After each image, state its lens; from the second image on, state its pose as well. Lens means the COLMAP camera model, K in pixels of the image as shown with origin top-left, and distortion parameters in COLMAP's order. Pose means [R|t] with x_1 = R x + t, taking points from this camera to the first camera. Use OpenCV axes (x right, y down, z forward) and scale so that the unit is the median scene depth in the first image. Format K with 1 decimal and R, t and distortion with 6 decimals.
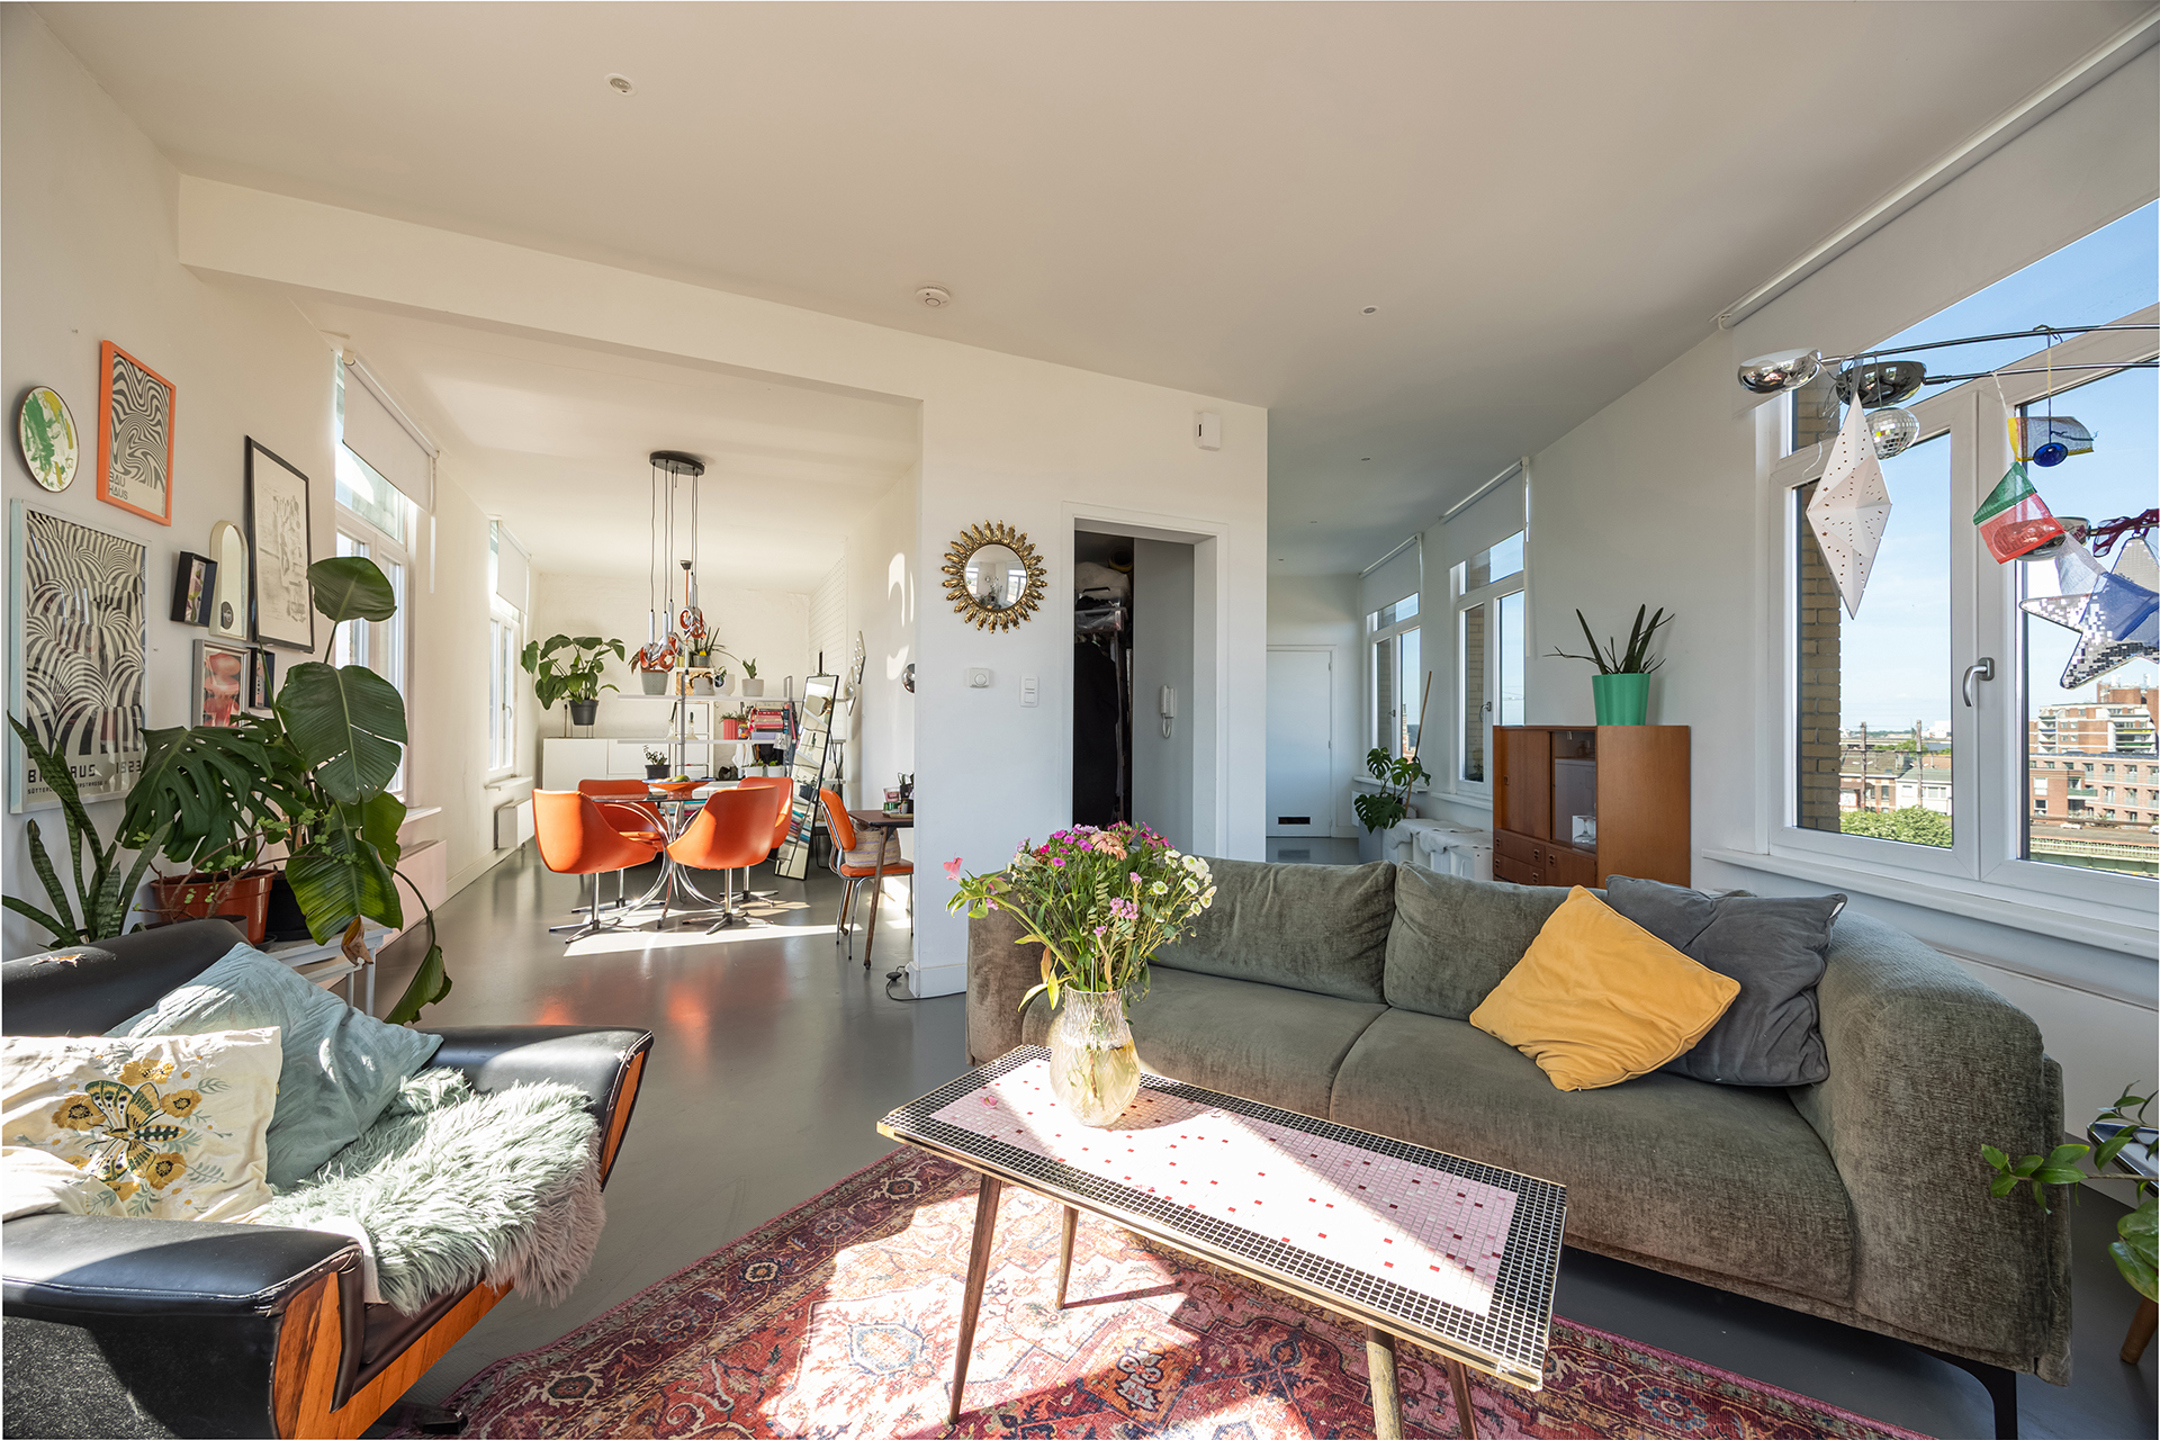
lens RADIAL K [[809.5, 0, 1082.3], [0, 809.5, 720.8], [0, 0, 1]] dist [0.000332, 0.000070]
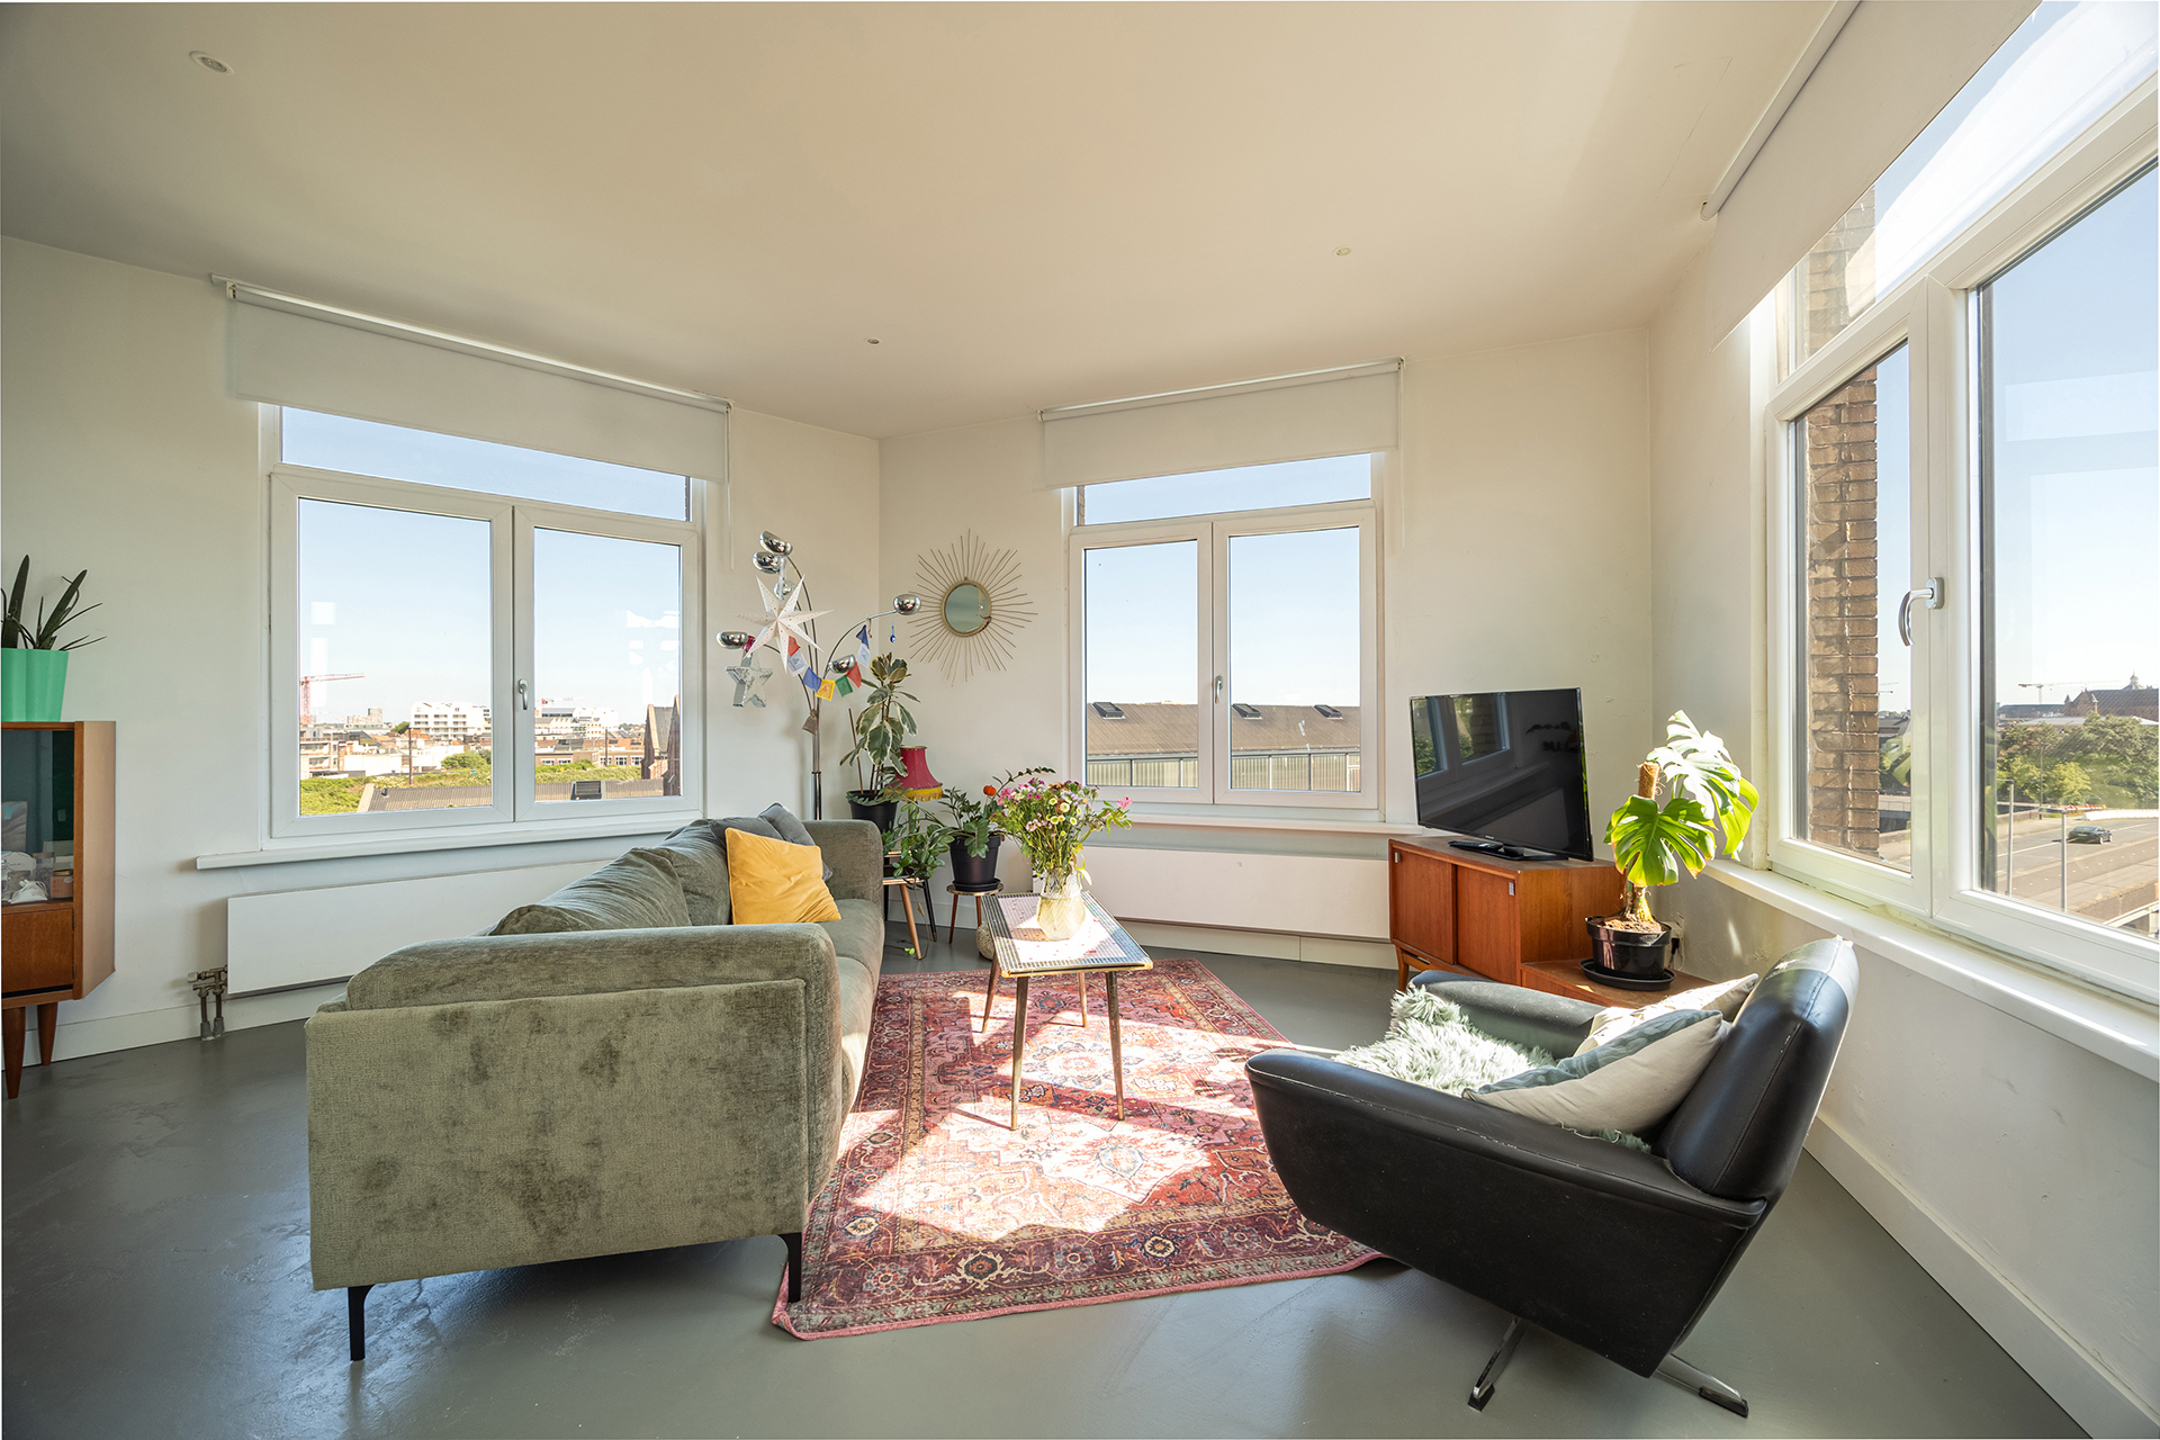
lens RADIAL K [[809.5, 0, 1074.8], [0, 809.5, 718.1], [0, 0, 1]] dist [0.000332, 0.000070]
pose [[-0.676220, -0.002752, 0.736695, -1.090765], [-0.005499, 0.999984, -0.001313, -0.001769], [-0.736679, -0.004939, -0.676224, 1.791749]]
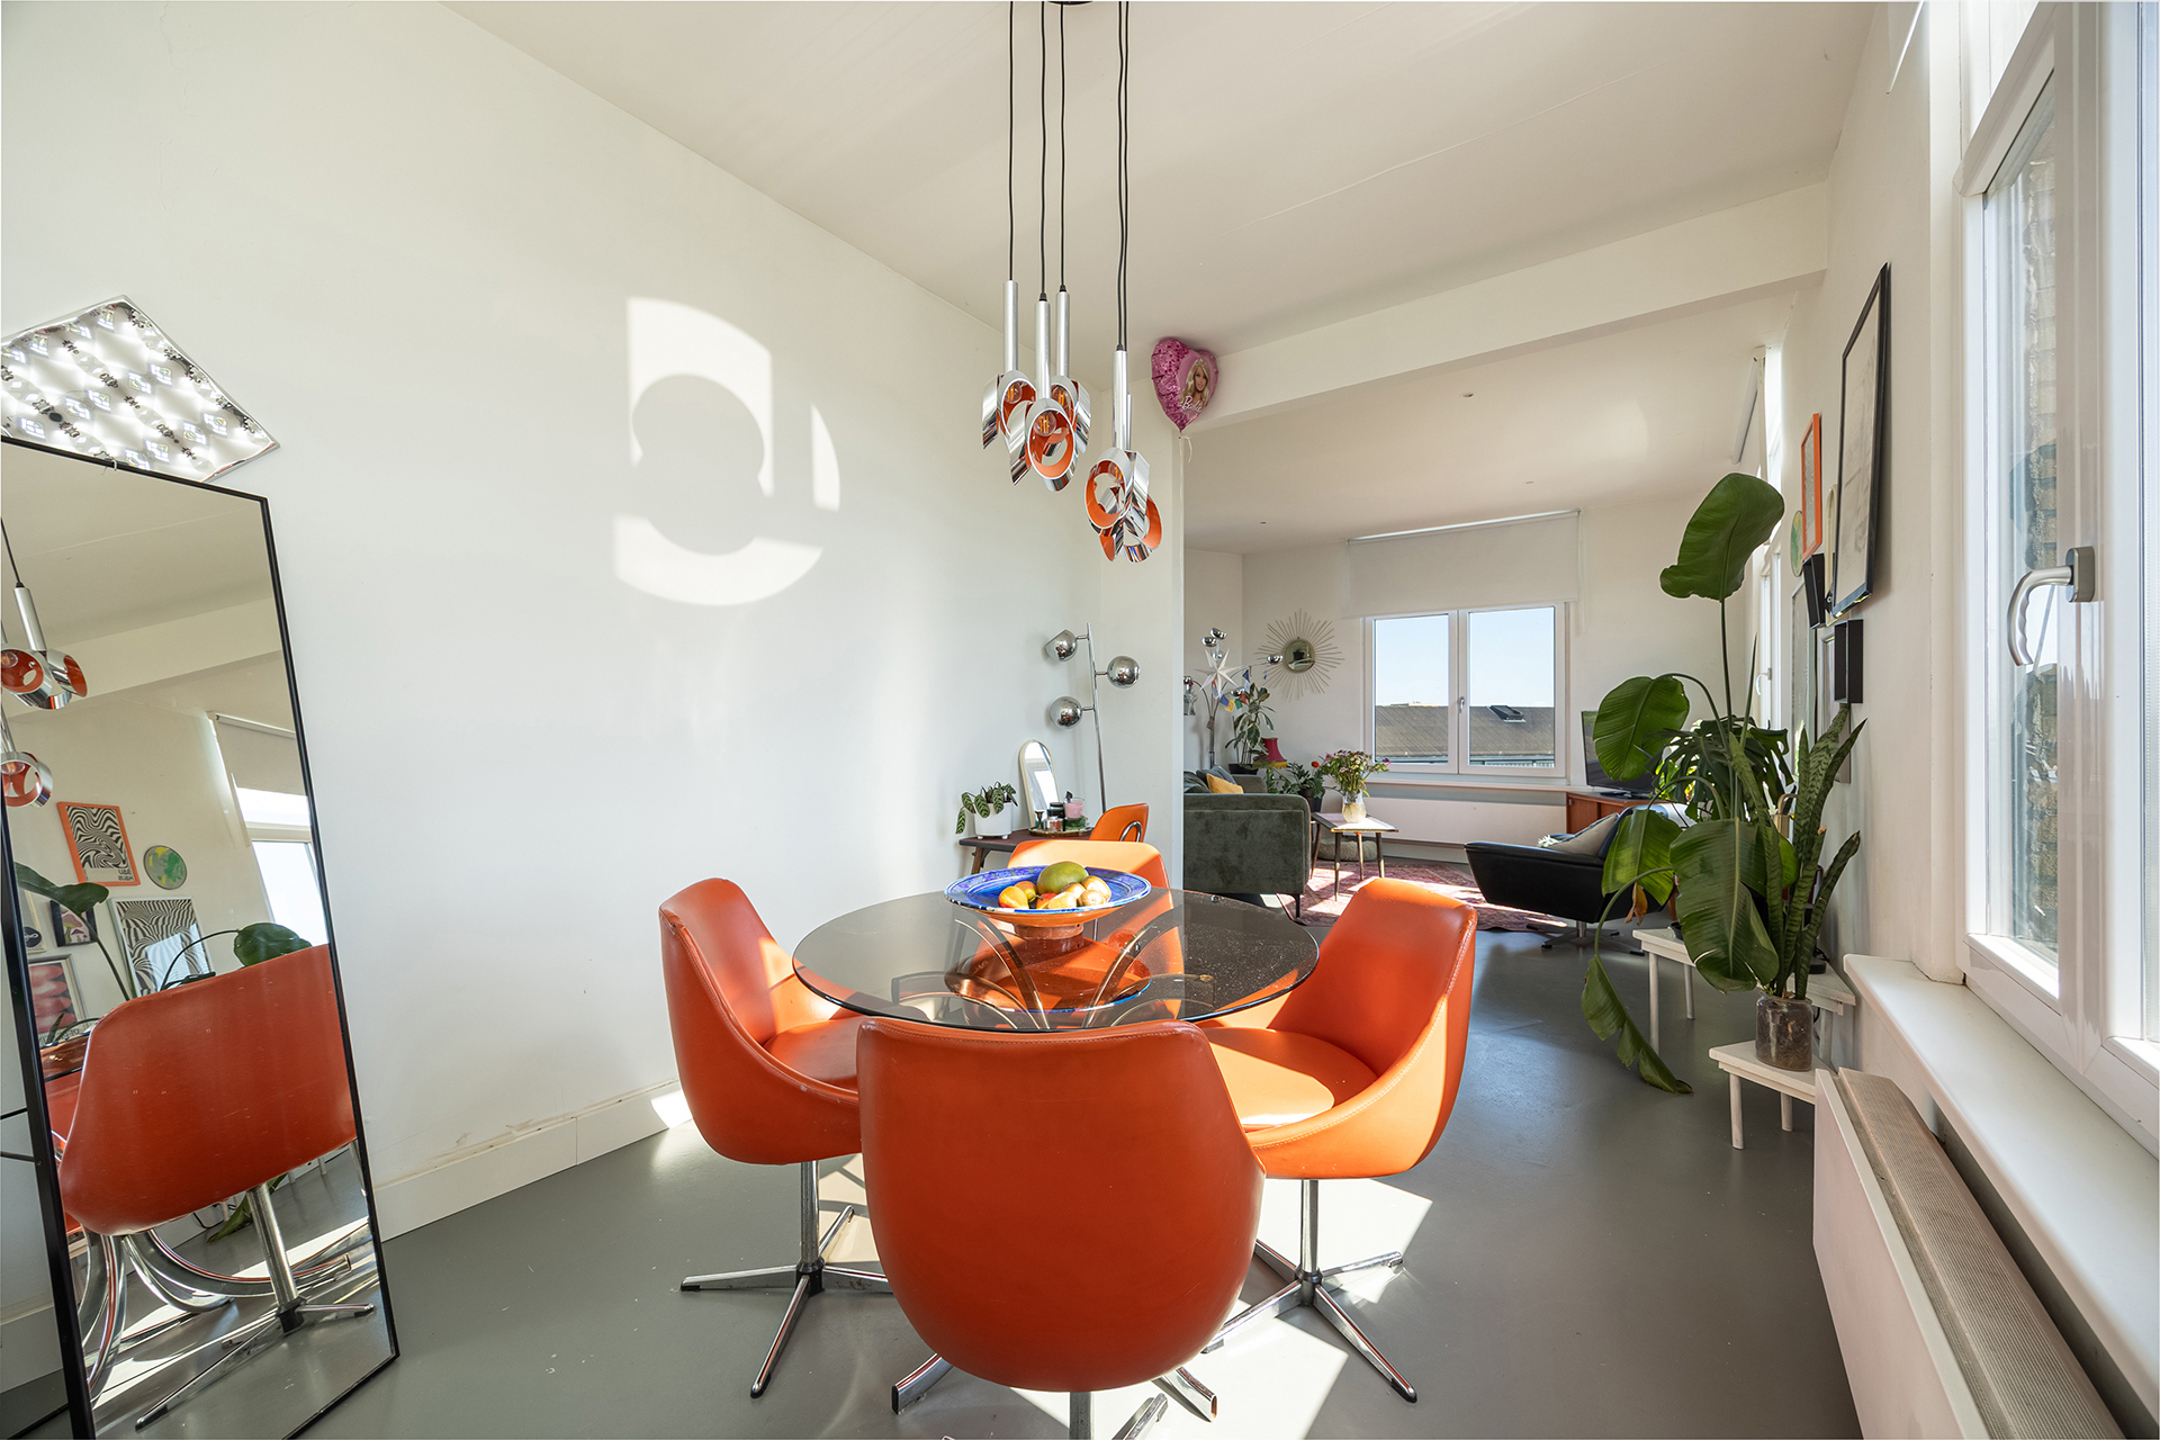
lens RADIAL K [[809.5, 0, 1091.4], [0, 809.5, 718.9], [0, 0, 1]] dist [0.000332, 0.000070]
pose [[-0.457234, -0.003446, 0.889340, -3.511629], [-0.008334, 0.999965, -0.000410, -0.010936], [-0.889307, -0.007599, -0.457247, 4.752353]]
